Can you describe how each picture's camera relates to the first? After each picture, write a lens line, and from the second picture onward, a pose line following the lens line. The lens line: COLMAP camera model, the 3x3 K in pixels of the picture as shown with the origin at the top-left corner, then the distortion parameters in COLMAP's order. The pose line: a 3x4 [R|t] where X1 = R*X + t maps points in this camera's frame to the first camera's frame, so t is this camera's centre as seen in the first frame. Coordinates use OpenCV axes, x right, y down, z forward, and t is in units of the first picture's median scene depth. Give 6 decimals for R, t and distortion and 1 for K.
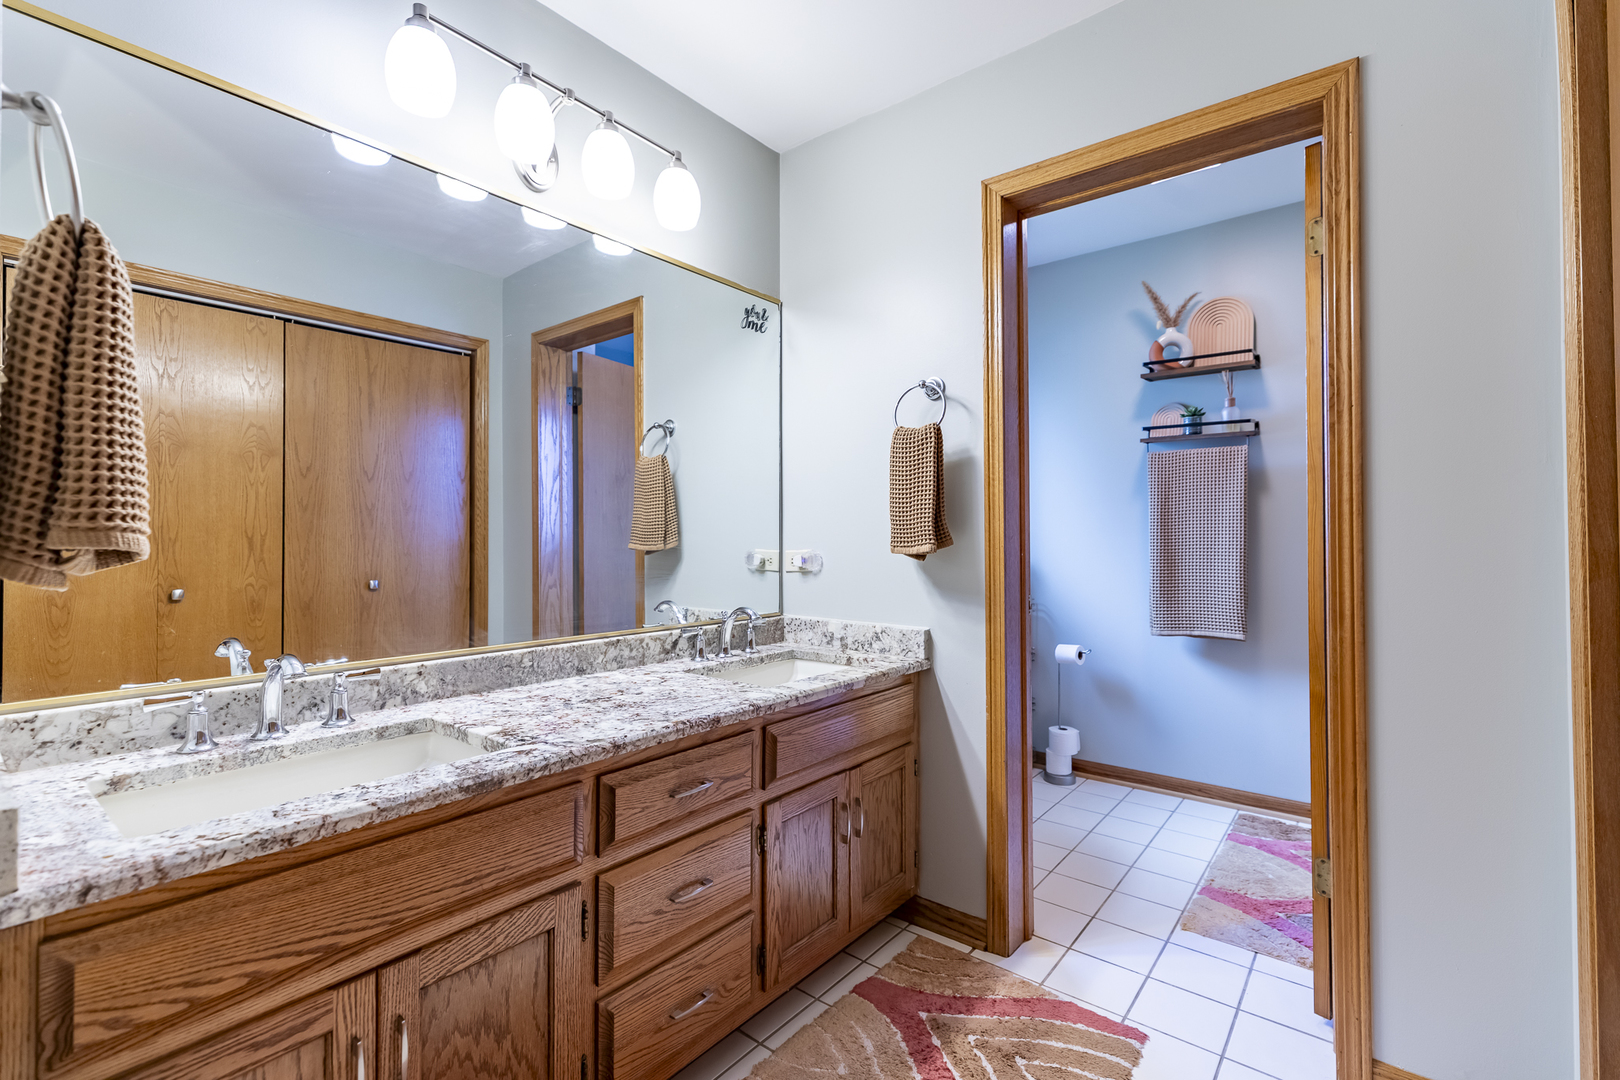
lens RADIAL K [[727.5, 0, 806.5], [0, 727.5, 536.1], [0, 0, 1]] dist [0.006509, -0.000240]
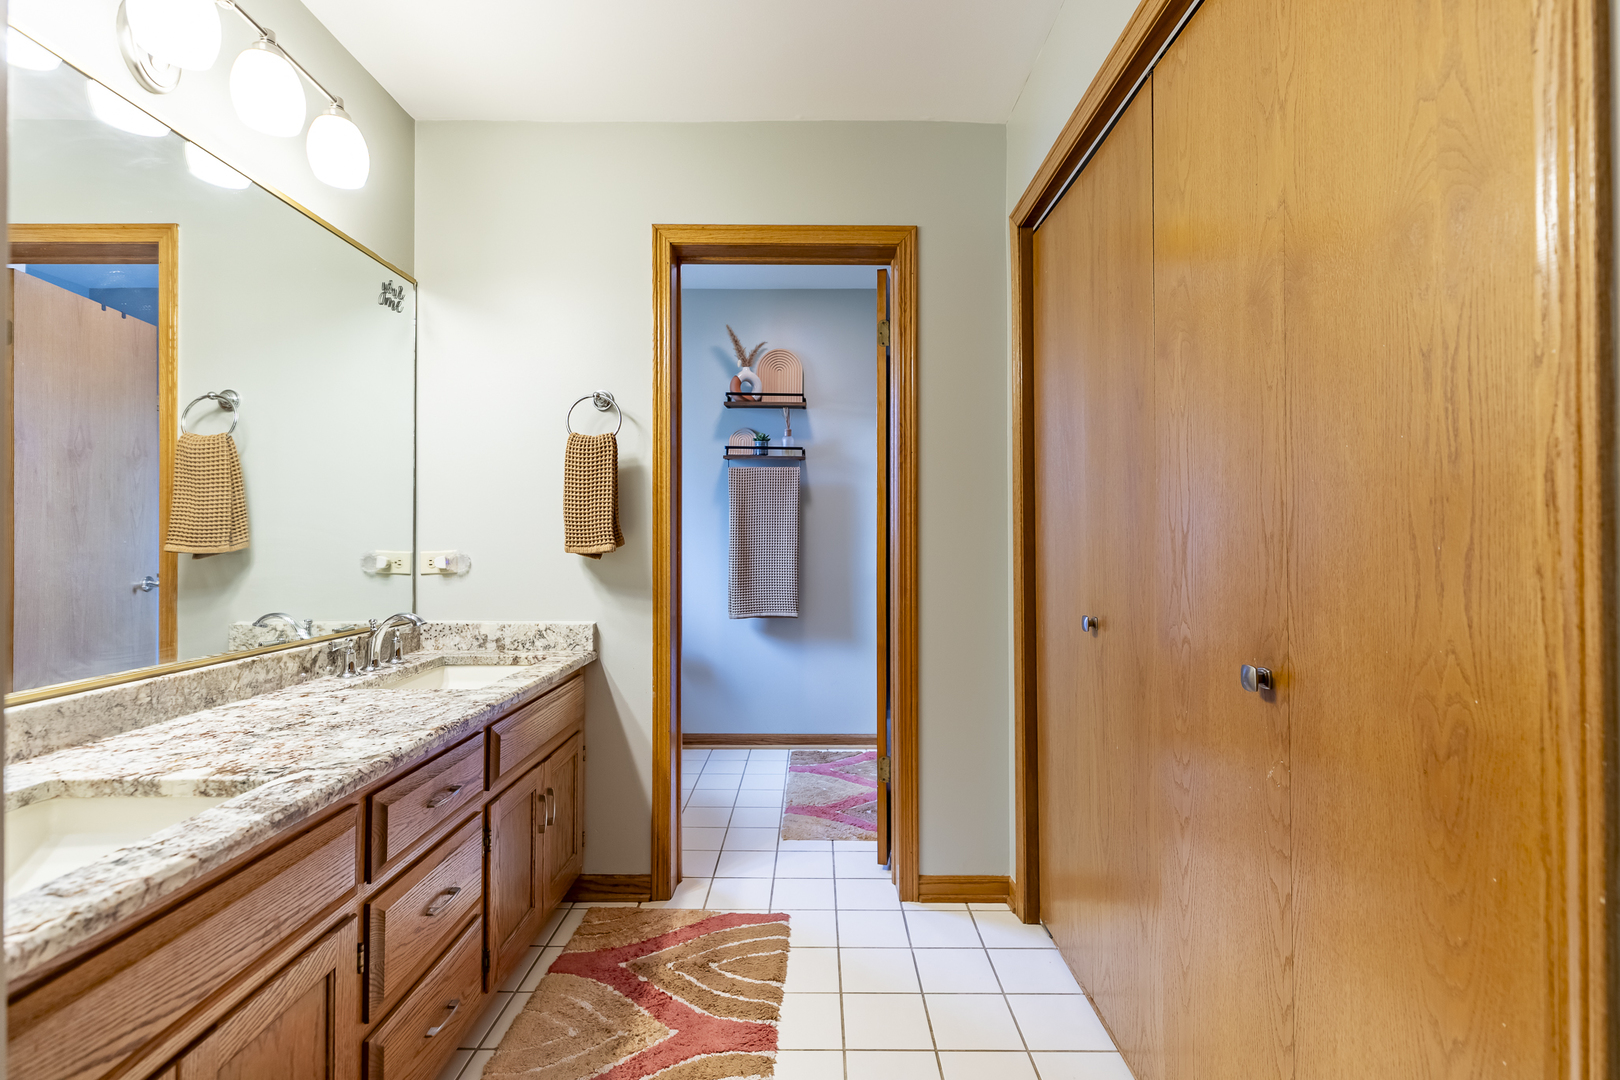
lens RADIAL K [[727.5, 0, 818.3], [0, 727.5, 539.1], [0, 0, 1]] dist [0.006509, -0.000240]
pose [[0.779281, 0.000696, 0.626674, -0.277603], [-0.003474, 0.999989, 0.003209, -0.000728], [-0.626665, -0.004678, 0.779275, -0.050441]]
